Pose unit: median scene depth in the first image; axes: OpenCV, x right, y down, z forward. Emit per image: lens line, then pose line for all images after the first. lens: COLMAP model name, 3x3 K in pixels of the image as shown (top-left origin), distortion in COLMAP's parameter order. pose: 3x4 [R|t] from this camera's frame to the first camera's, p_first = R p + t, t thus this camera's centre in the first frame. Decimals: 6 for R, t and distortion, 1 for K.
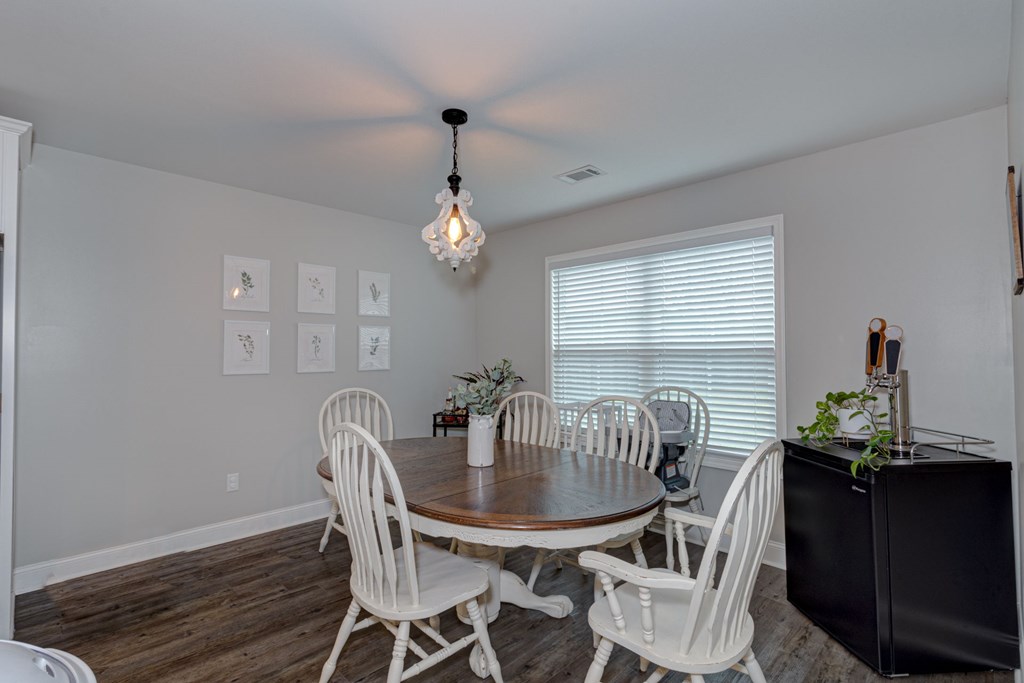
lens RADIAL K [[472.8, 0, 506.4], [0, 472.8, 340.3], [0, 0, 1]] dist [-0.000018, -0.000109]
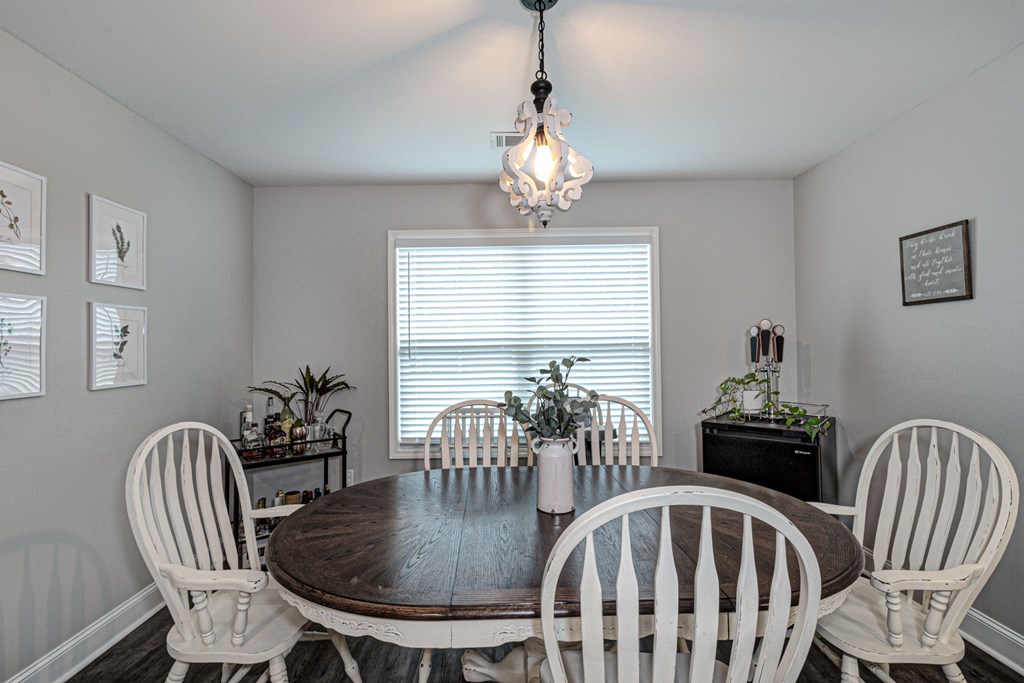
lens RADIAL K [[460.4, 0, 508.8], [0, 460.4, 336.2], [0, 0, 1]] dist [-0.000643, -0.000007]
pose [[0.719263, 0.007880, 0.694693, -0.443298], [-0.004813, 0.999968, -0.006360, 0.009574], [-0.694721, 0.001231, 0.719278, 0.428348]]
